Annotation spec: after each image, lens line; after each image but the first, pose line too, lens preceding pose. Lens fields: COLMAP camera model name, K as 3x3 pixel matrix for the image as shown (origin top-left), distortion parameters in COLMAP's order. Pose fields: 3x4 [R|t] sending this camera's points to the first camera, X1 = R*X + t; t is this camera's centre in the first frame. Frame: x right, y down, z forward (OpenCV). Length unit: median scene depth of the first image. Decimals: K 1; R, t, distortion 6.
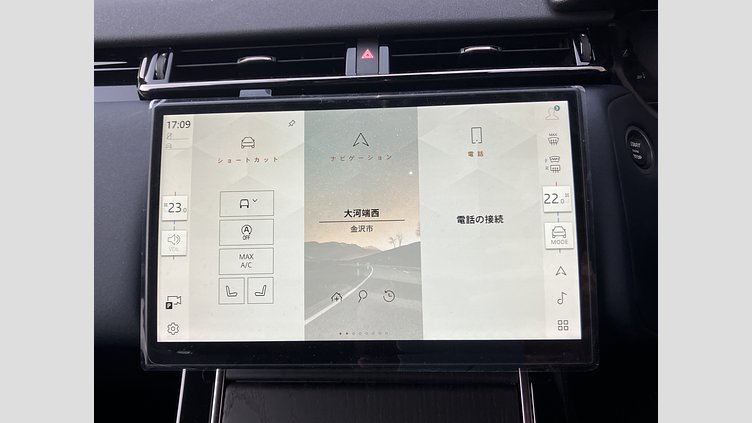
lens RADIAL K [[547.5, 0, 341.5], [0, 547.5, 211.7], [0, 0, 1]] dist [-0.001658, 0.000073]
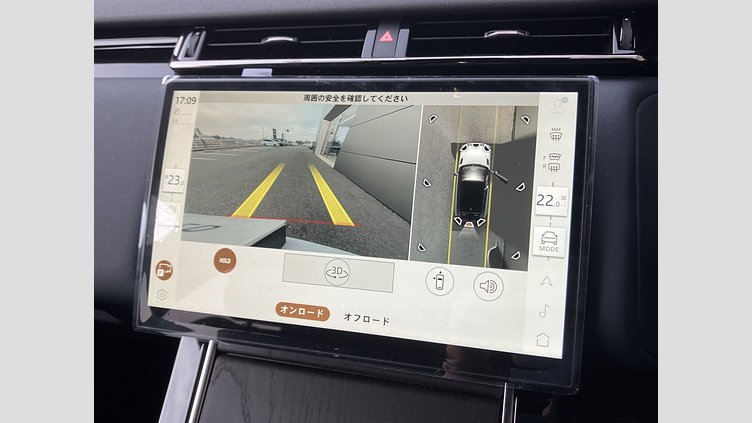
lens RADIAL K [[547.5, 0, 341.5], [0, 547.5, 211.7], [0, 0, 1]] dist [-0.001658, 0.000073]
pose [[0.974790, 0.086062, -0.205859, 0.219932], [-0.081613, 0.996212, 0.030022, -0.004281], [0.207663, -0.012464, 0.978121, 0.044303]]
